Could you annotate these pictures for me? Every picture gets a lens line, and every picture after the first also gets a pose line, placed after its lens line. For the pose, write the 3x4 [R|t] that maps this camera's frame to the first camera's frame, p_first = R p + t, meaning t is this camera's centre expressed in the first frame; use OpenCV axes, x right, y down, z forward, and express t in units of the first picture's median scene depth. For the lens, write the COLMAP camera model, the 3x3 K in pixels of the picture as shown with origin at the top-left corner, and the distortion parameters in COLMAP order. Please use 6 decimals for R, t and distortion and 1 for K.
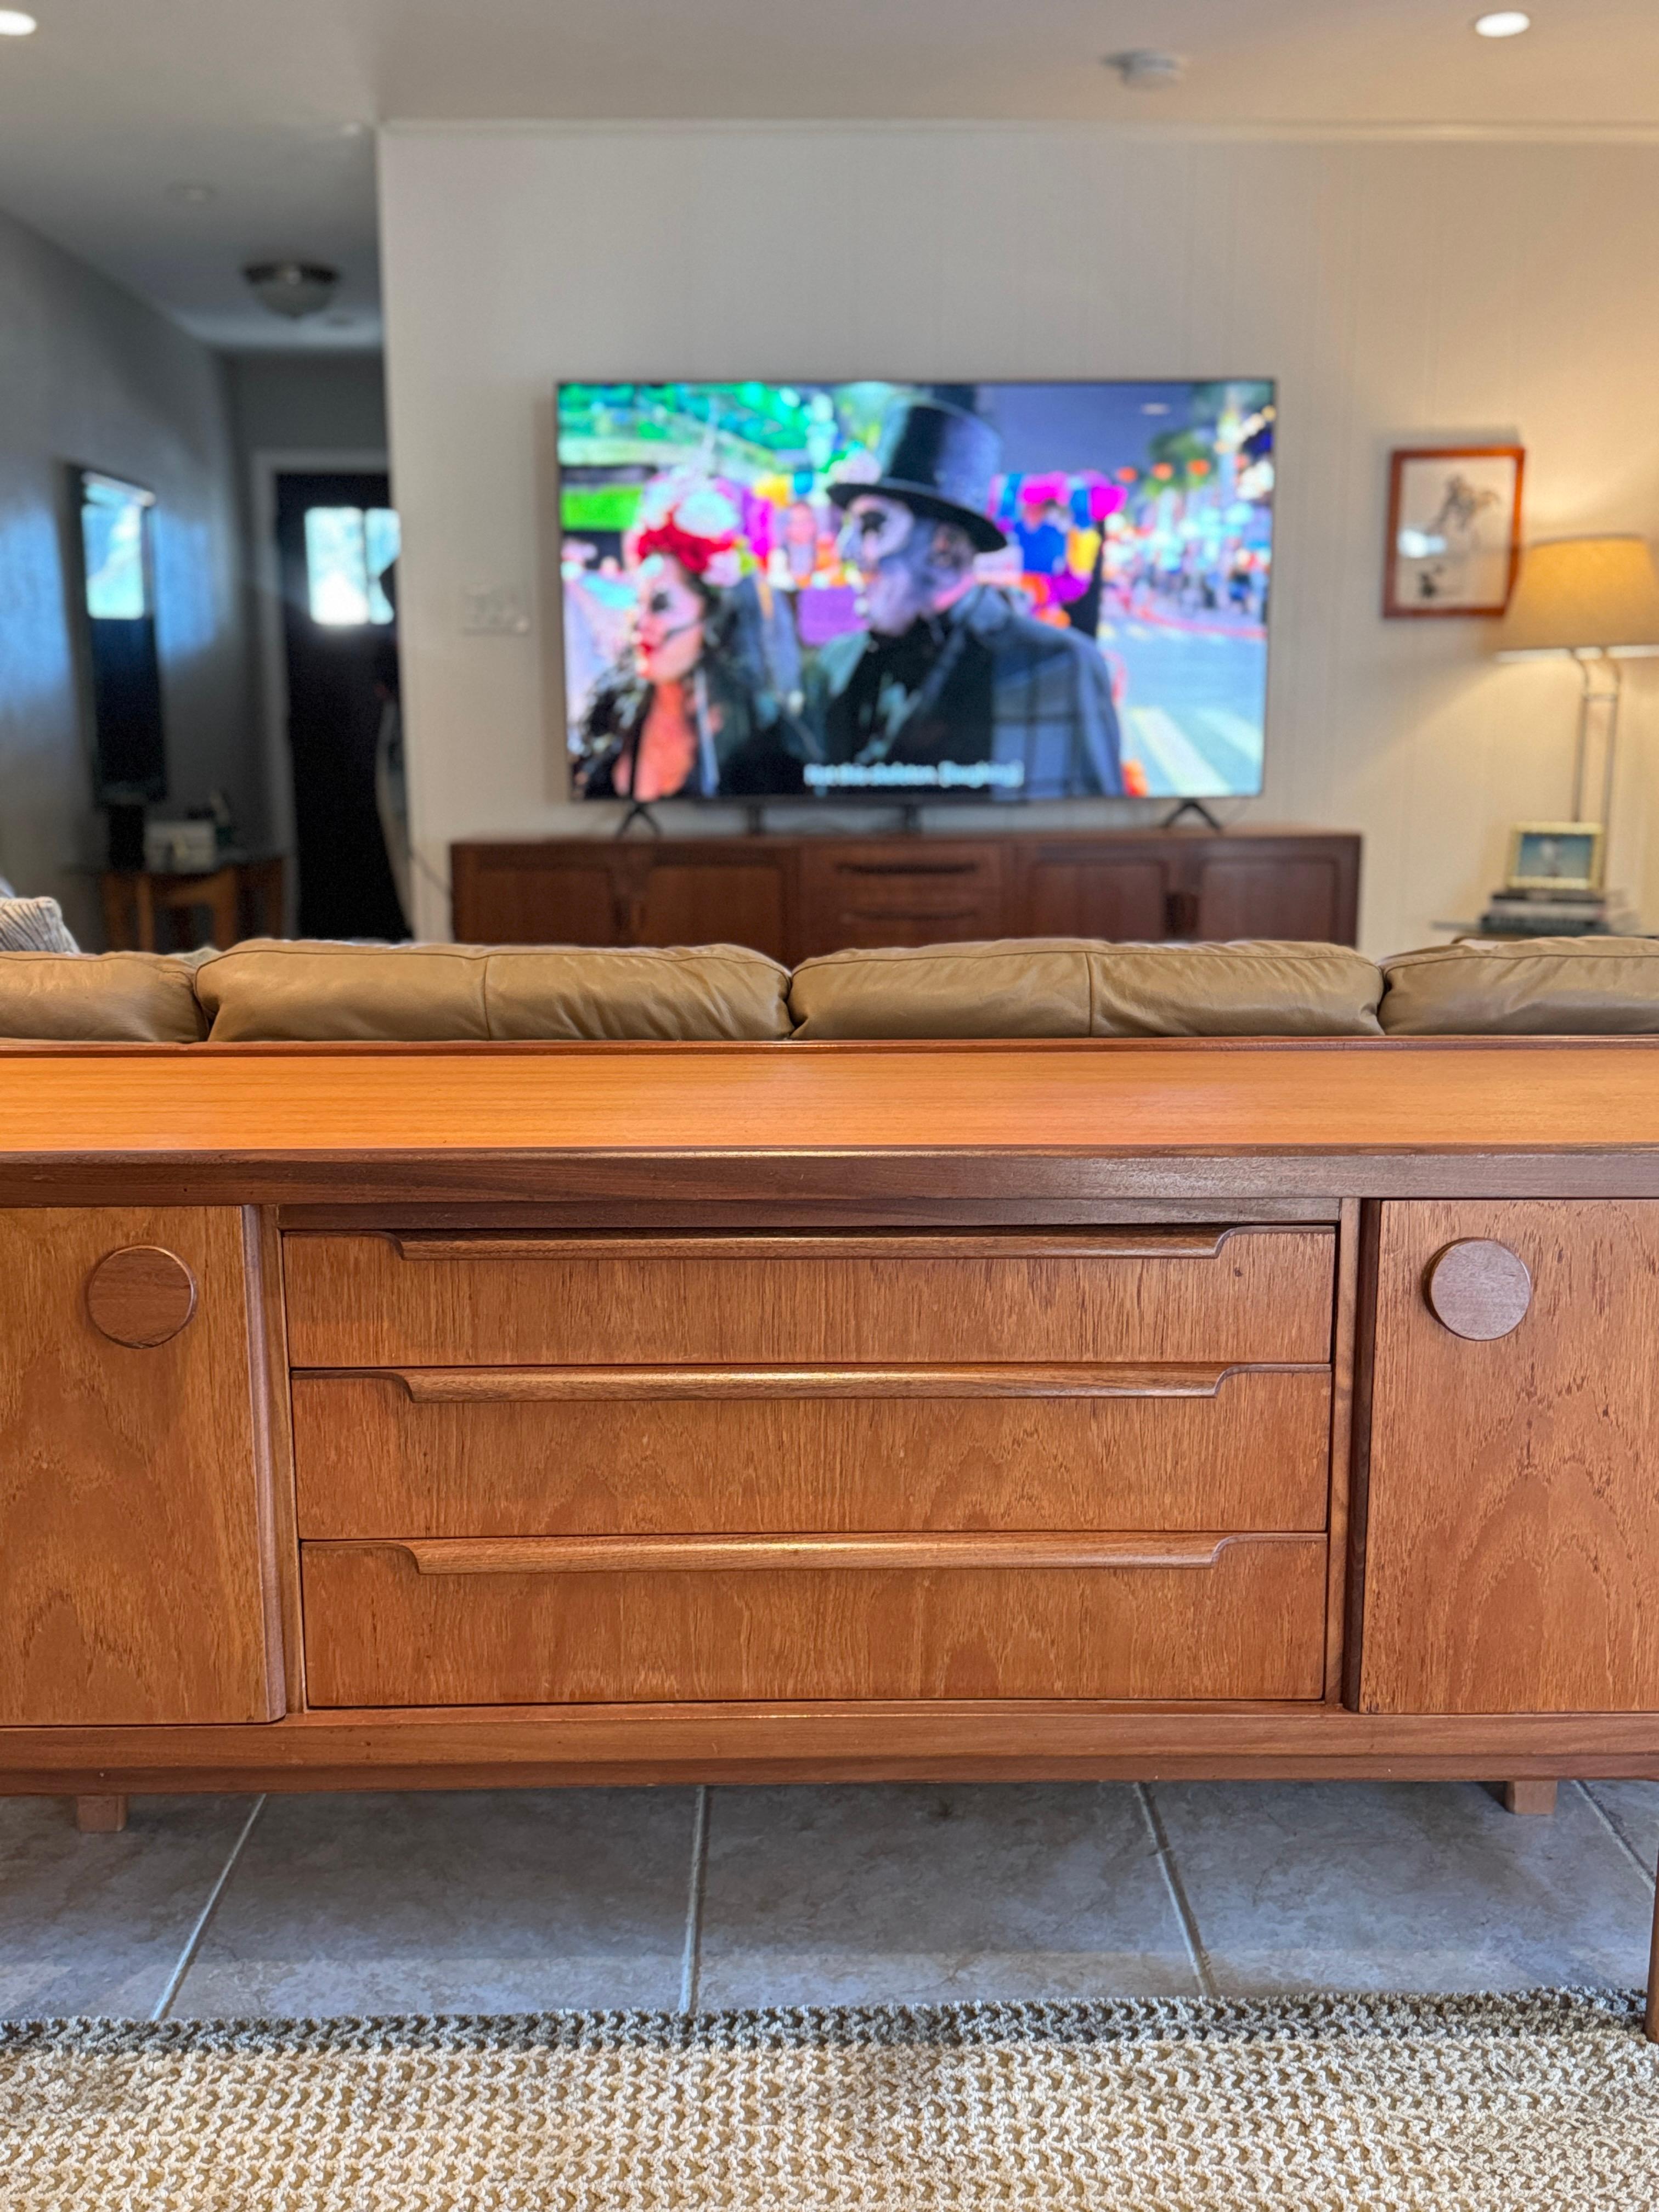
lens RADIAL K [[2022.6, 0, 835.0], [0, 2022.6, 1120.3], [0, 0, 1]] dist [0.171270, -0.358107]
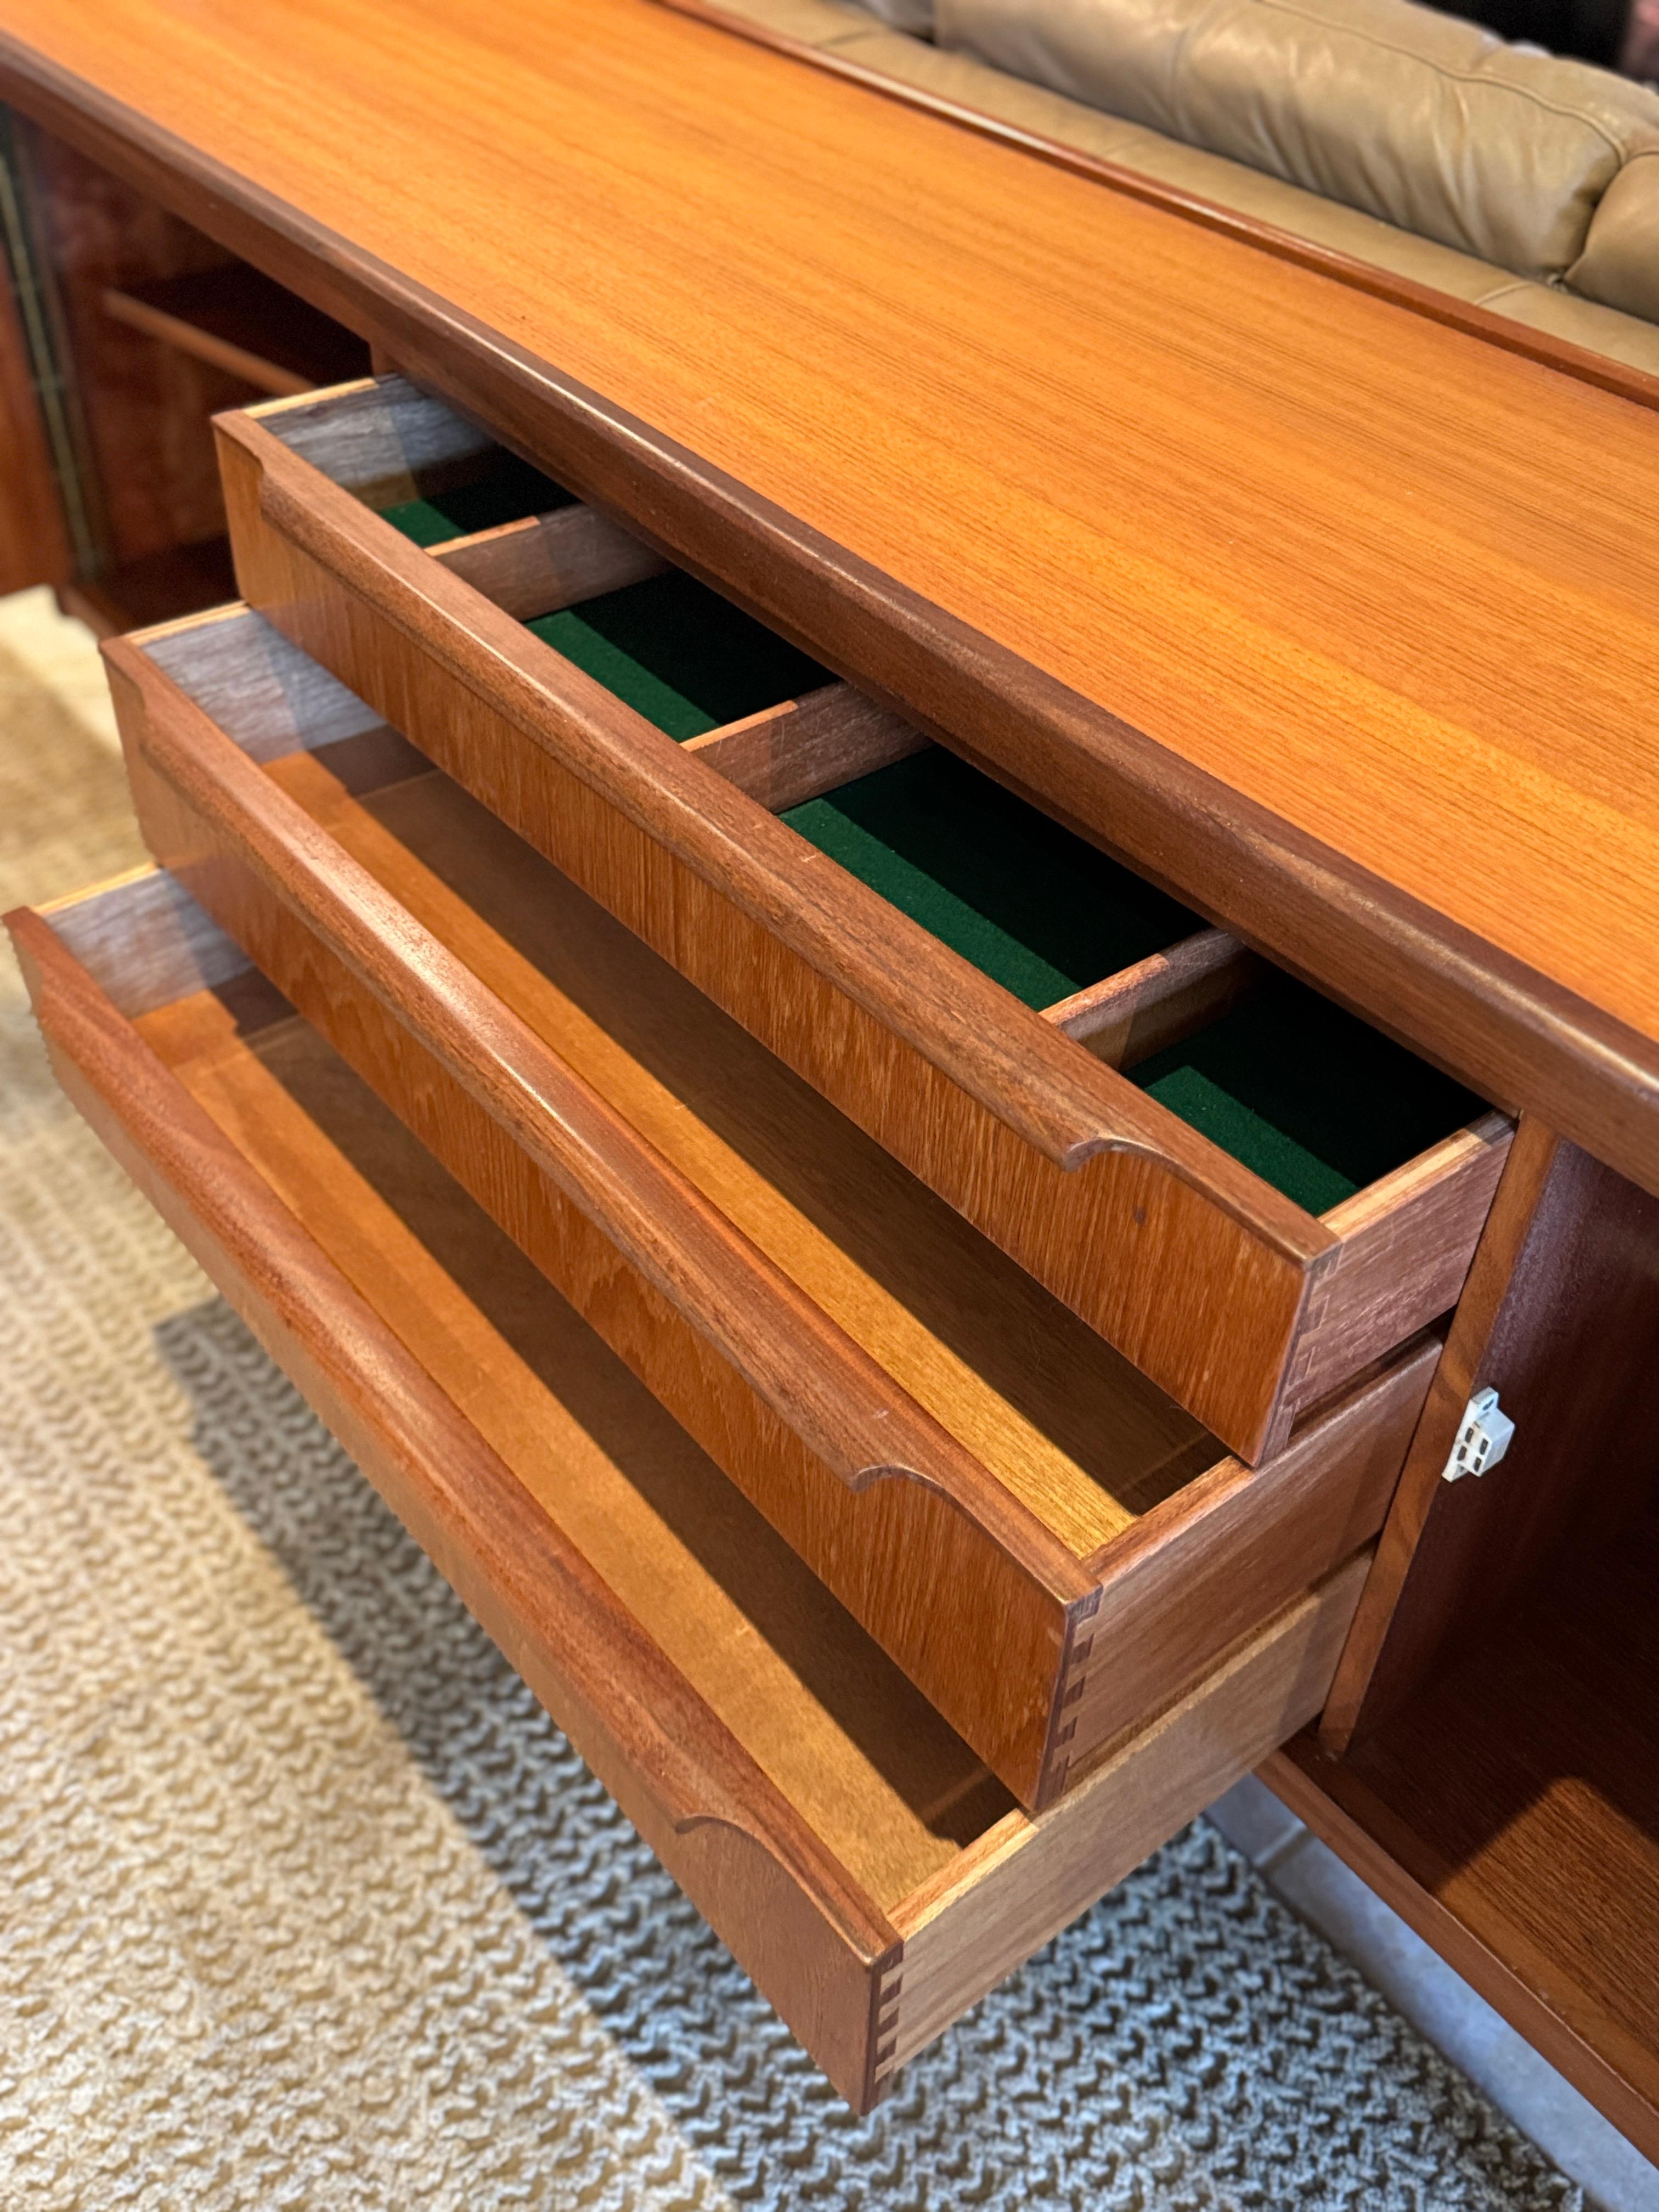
lens RADIAL K [[2087.2, 0, 831.2], [0, 2087.2, 1139.2], [0, 0, 1]] dist [0.059210, -0.091304]
pose [[0.609769, 0.548075, -0.572535, 0.393100], [-0.191691, 0.802905, 0.564445, -0.172059], [0.769049, -0.234431, 0.594647, 0.539959]]
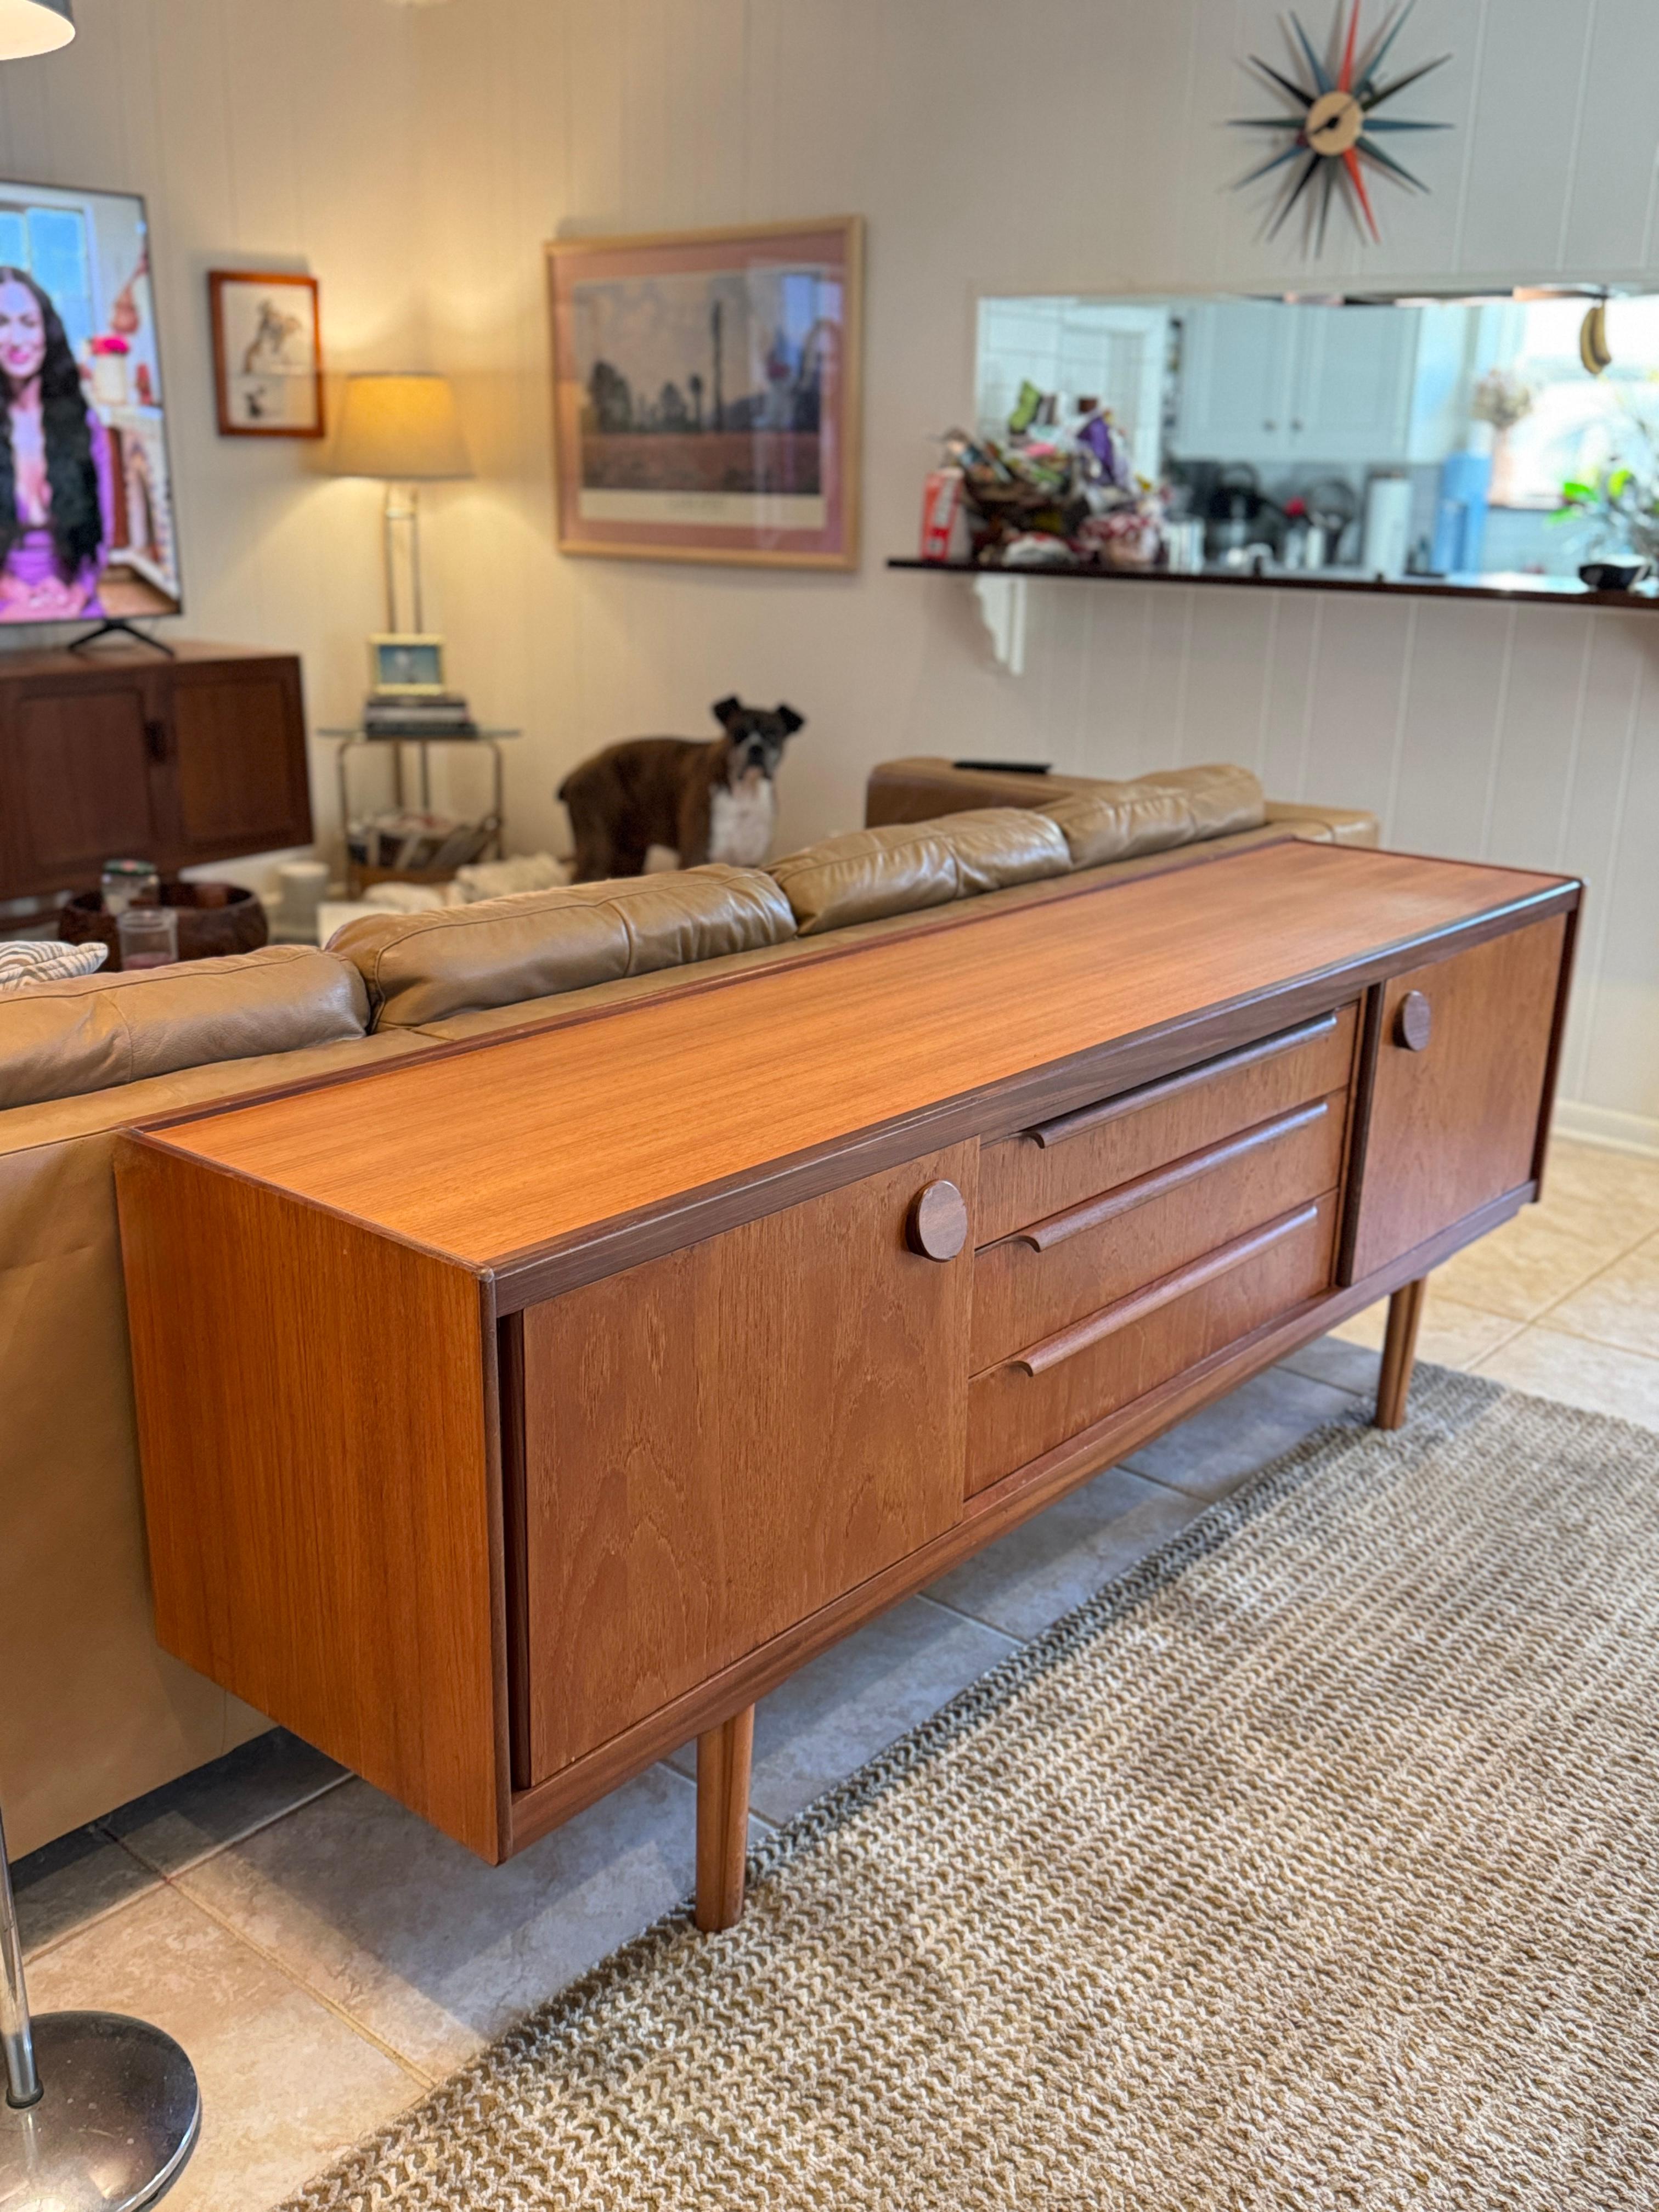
lens RADIAL K [[2023.9, 0, 820.9], [0, 2023.9, 1113.5], [0, 0, 1]] dist [0.165572, -0.342855]
pose [[0.661887, -0.214492, 0.718261, -1.128647], [0.122036, 0.976238, 0.179074, -0.187856], [-0.739603, -0.030873, 0.672334, 0.197303]]
